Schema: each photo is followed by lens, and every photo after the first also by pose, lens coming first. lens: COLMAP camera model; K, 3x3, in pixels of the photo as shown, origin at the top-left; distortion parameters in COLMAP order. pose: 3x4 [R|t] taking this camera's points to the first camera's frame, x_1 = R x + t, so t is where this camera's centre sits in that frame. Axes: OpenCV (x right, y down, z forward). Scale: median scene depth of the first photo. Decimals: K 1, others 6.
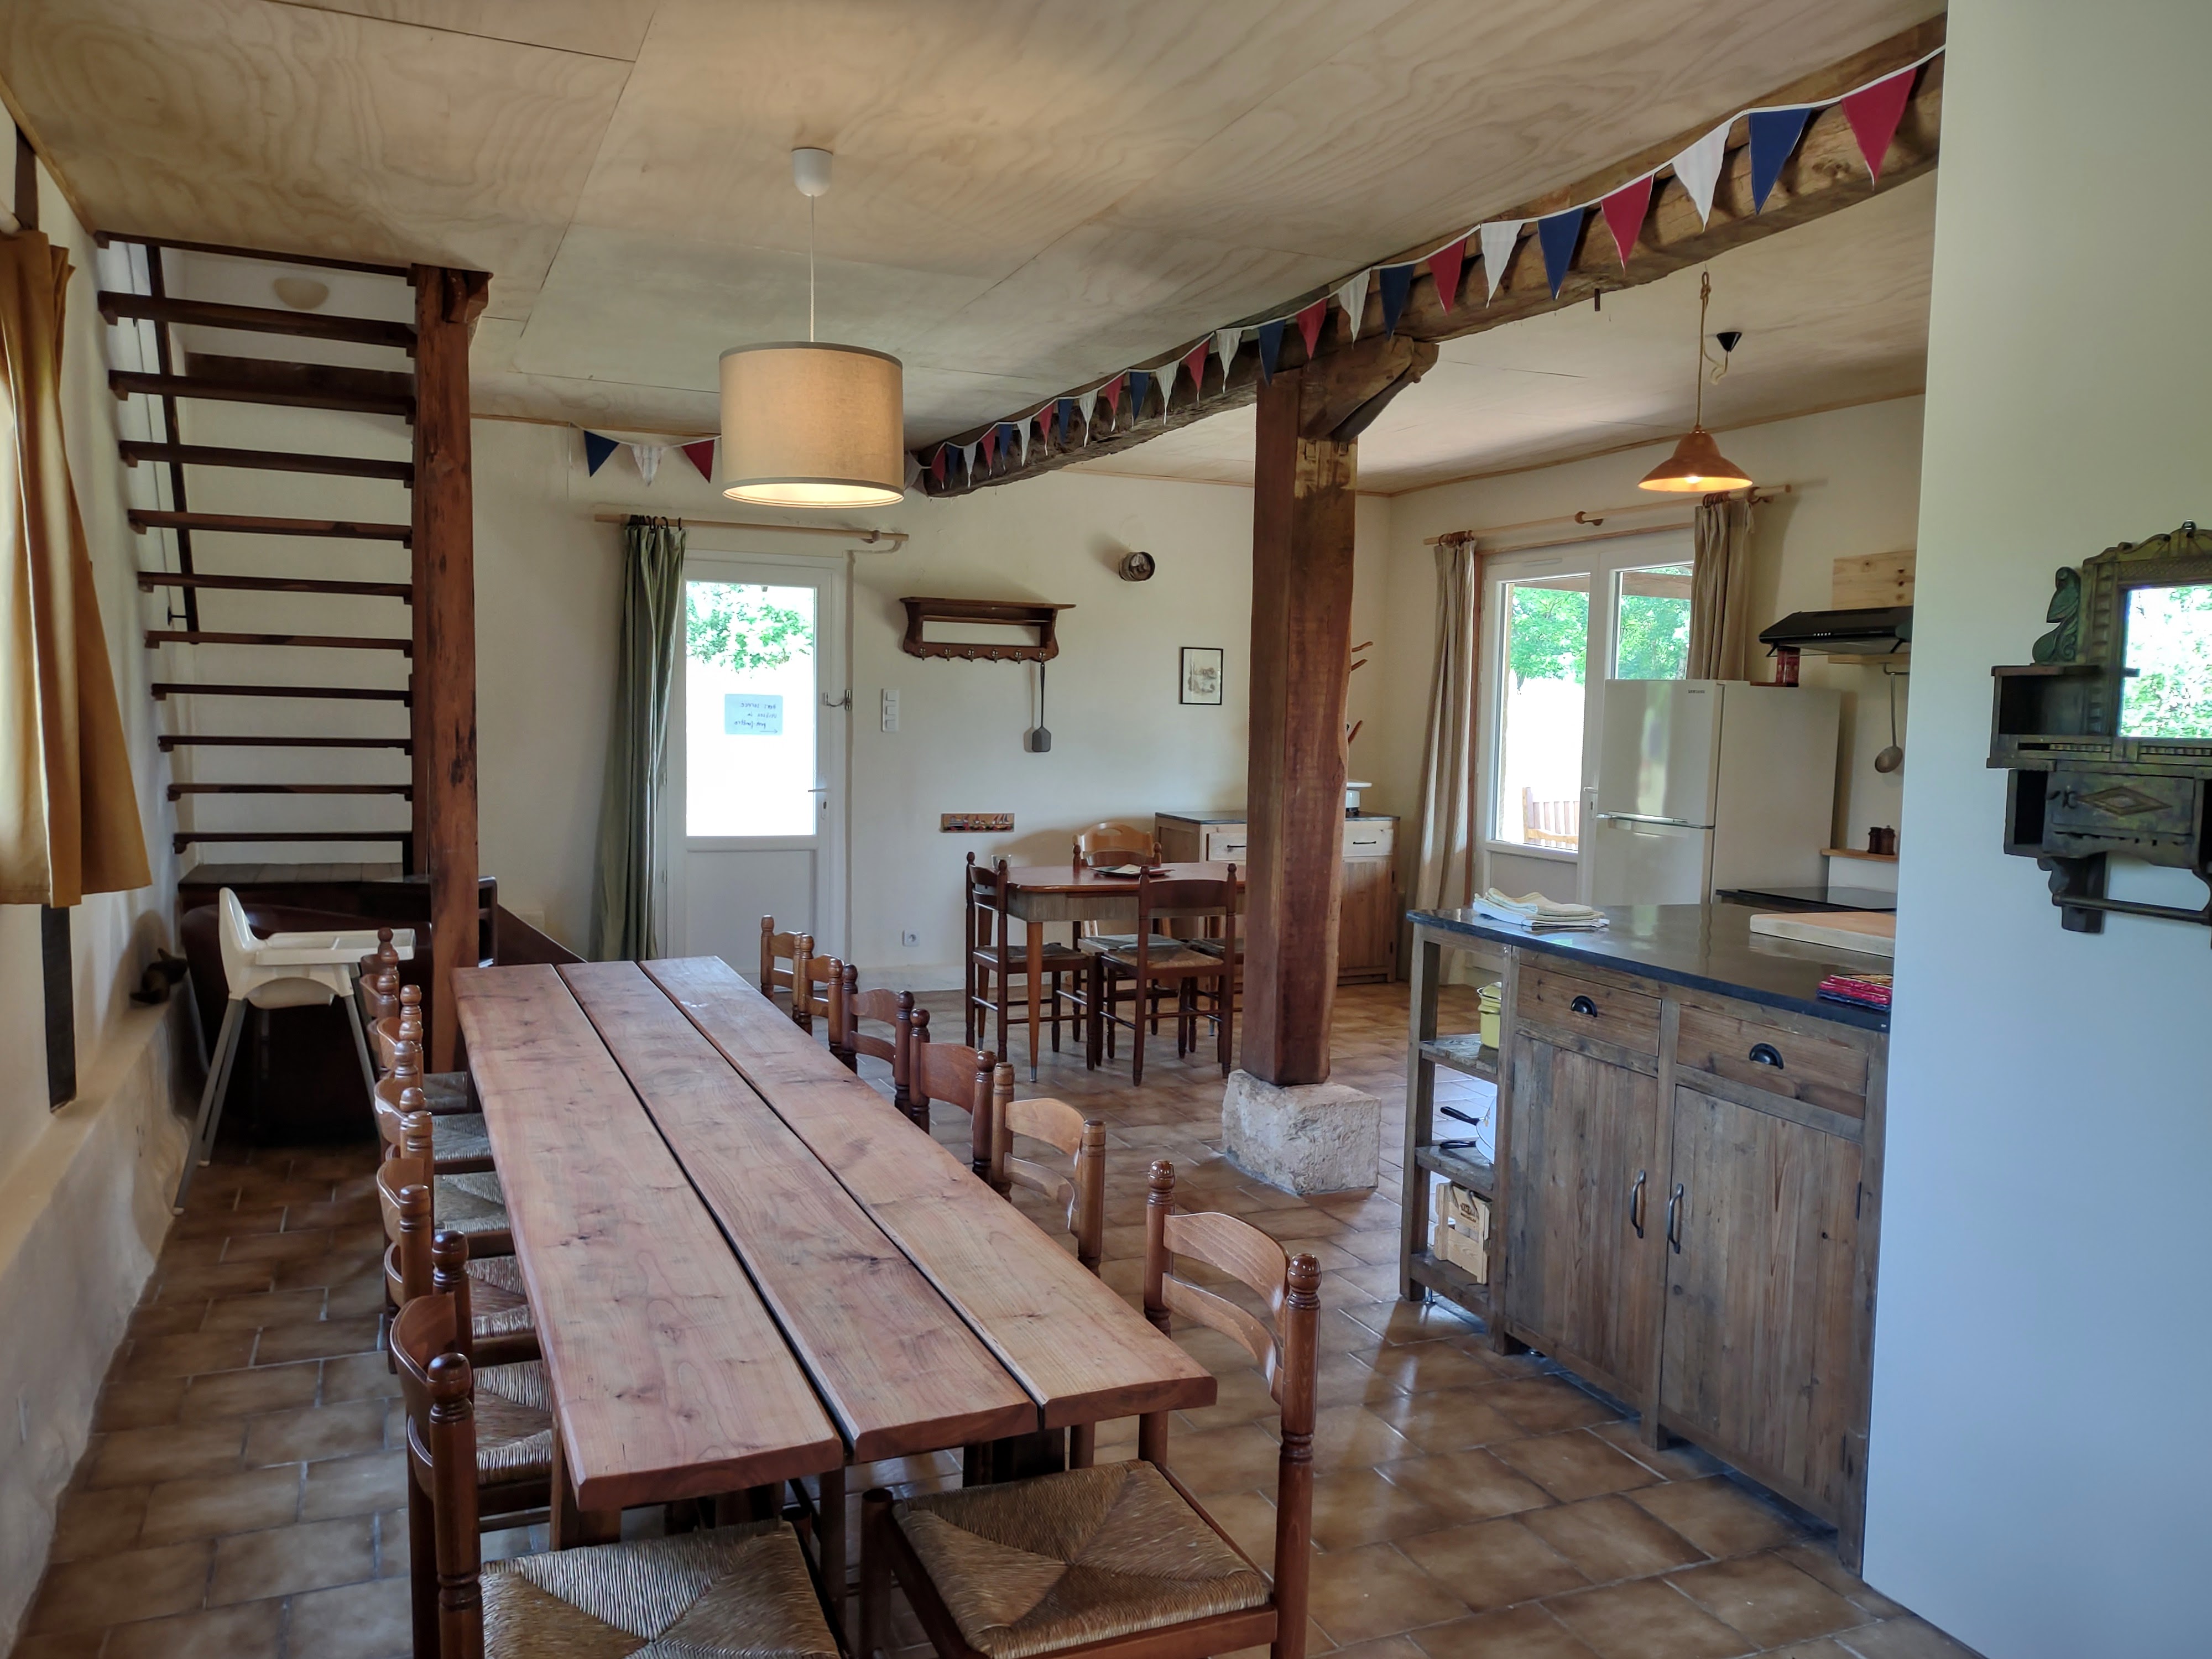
lens RADIAL K [[1671.3, 0, 1109.9], [0, 1671.3, 832.2], [0, 0, 1]] dist [0.001489, 0.006893]
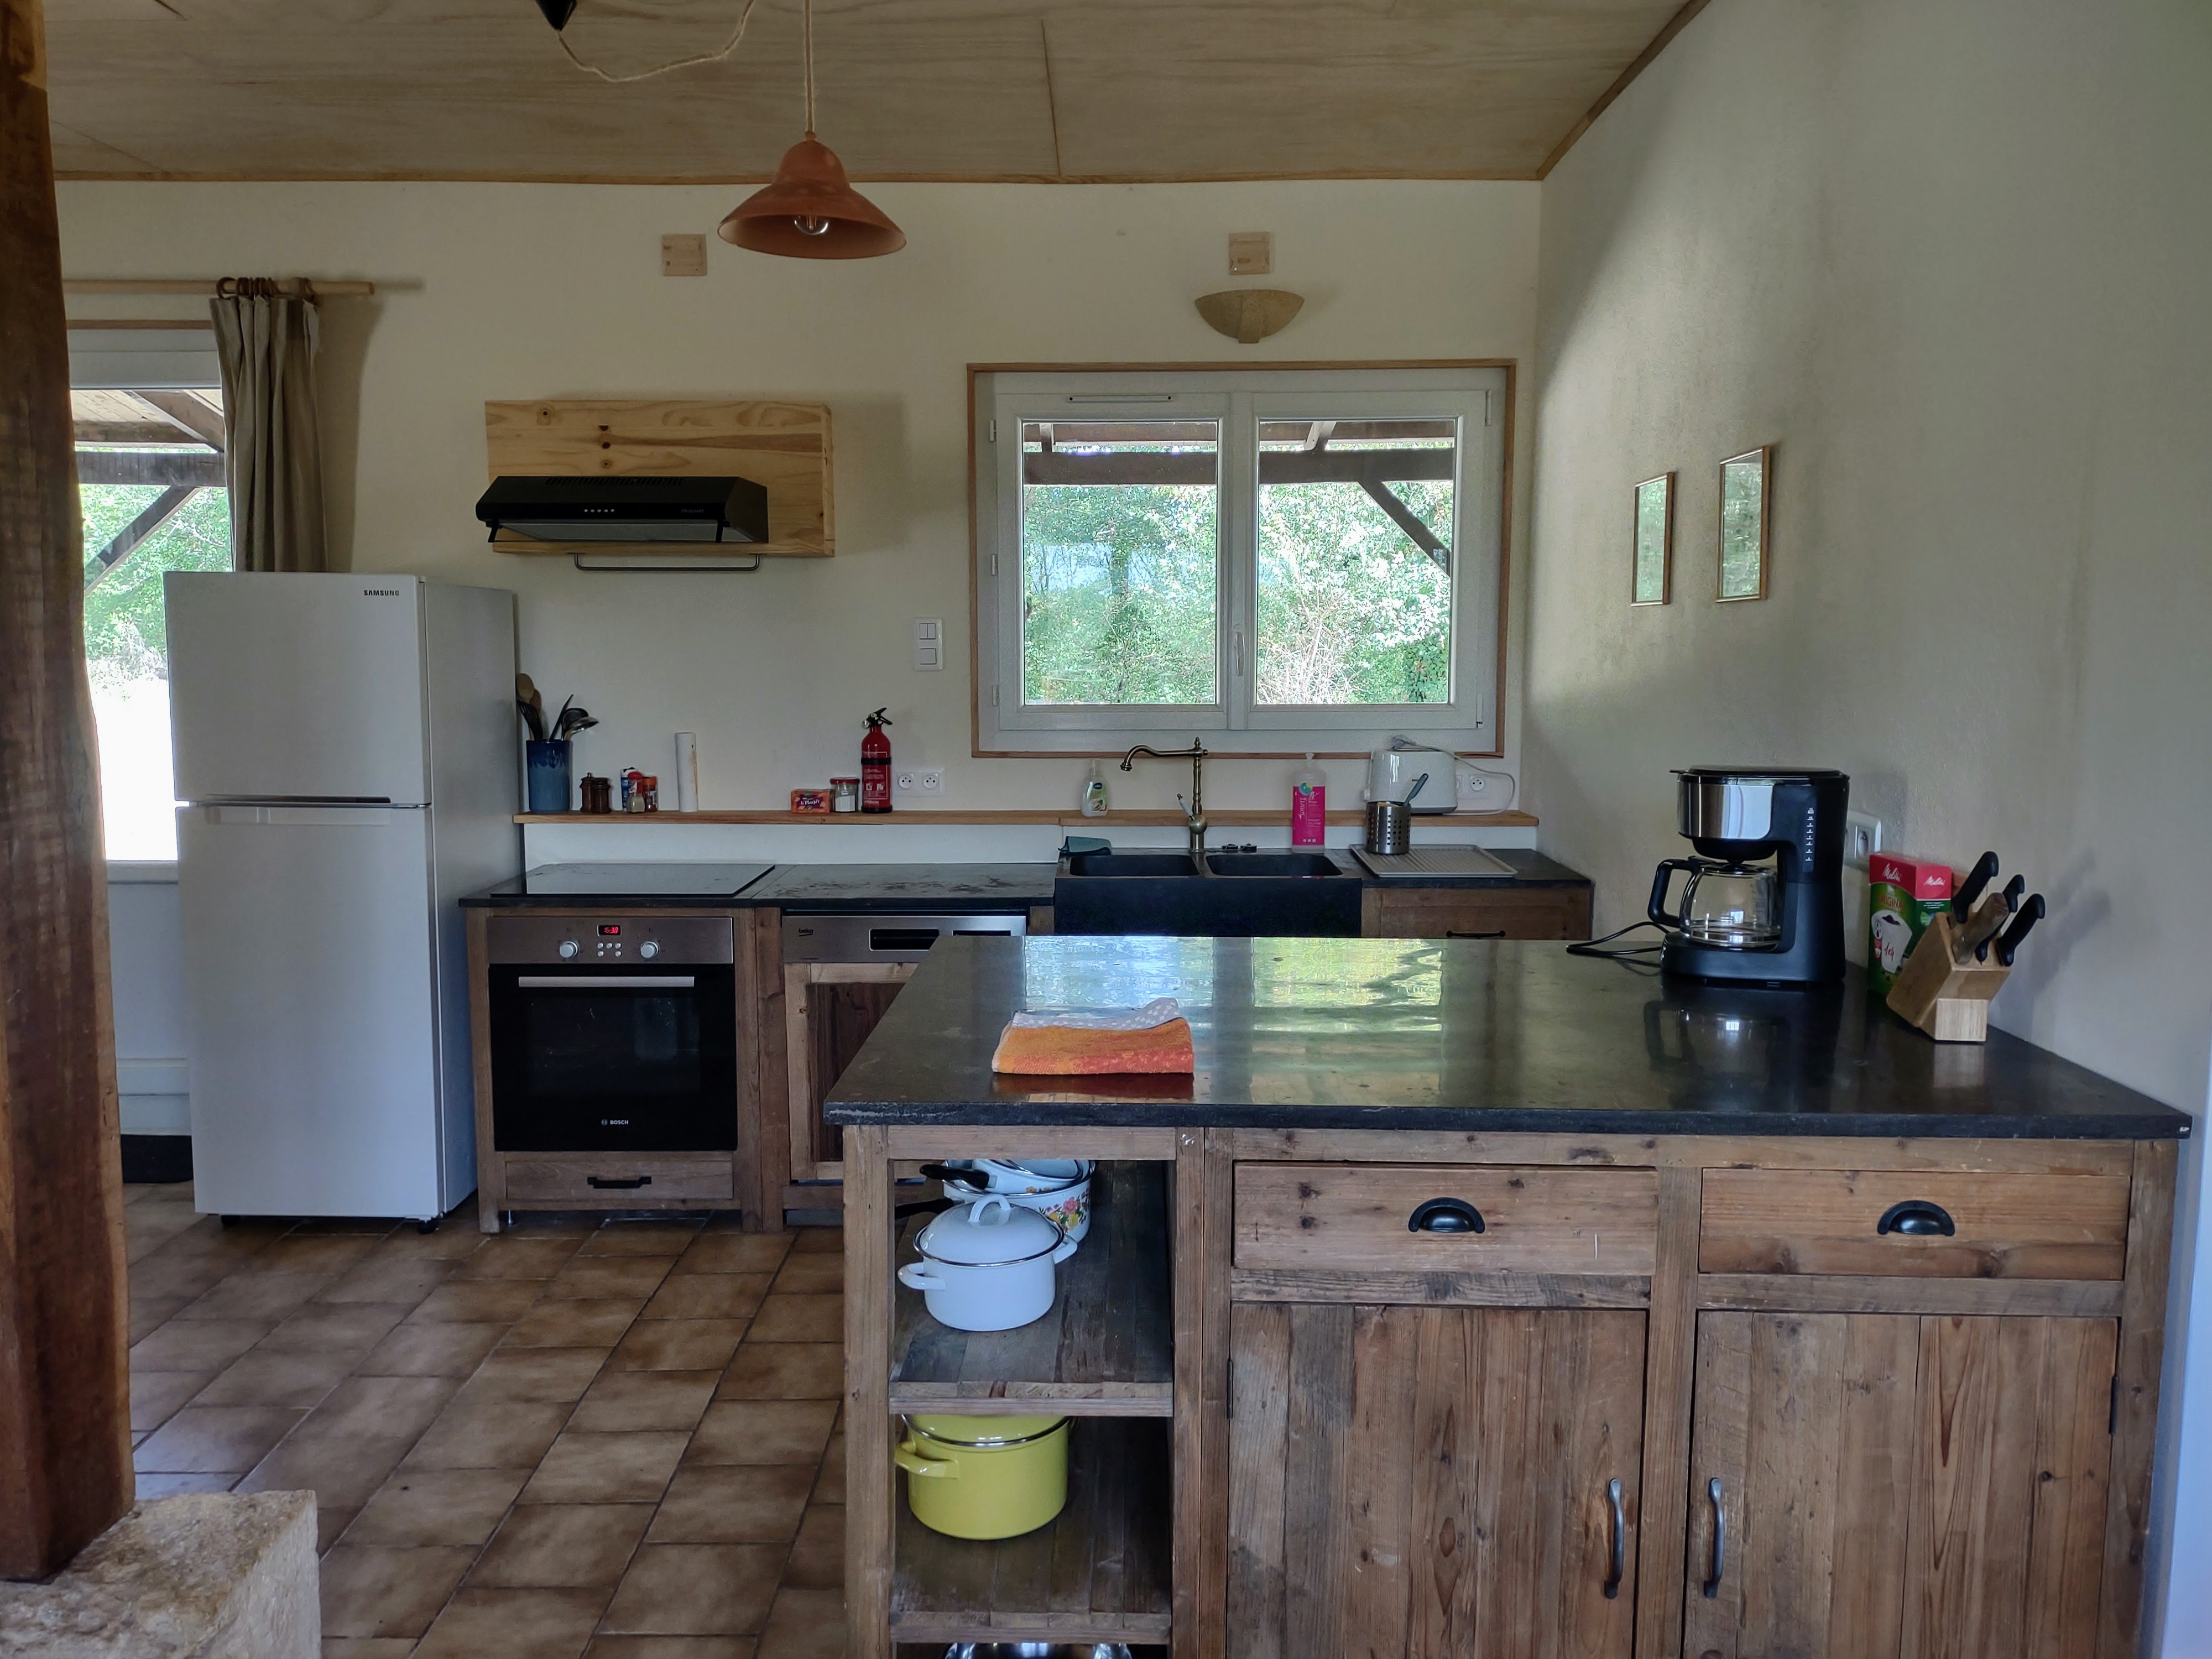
lens RADIAL K [[1671.3, 0, 1094.8], [0, 1671.3, 831.0], [0, 0, 1]] dist [0.001489, 0.006893]
pose [[0.396511, -0.125756, 0.909376, -0.234759], [0.073014, 0.991755, 0.105312, -0.083586], [-0.915122, 0.024640, 0.402424, 0.991414]]
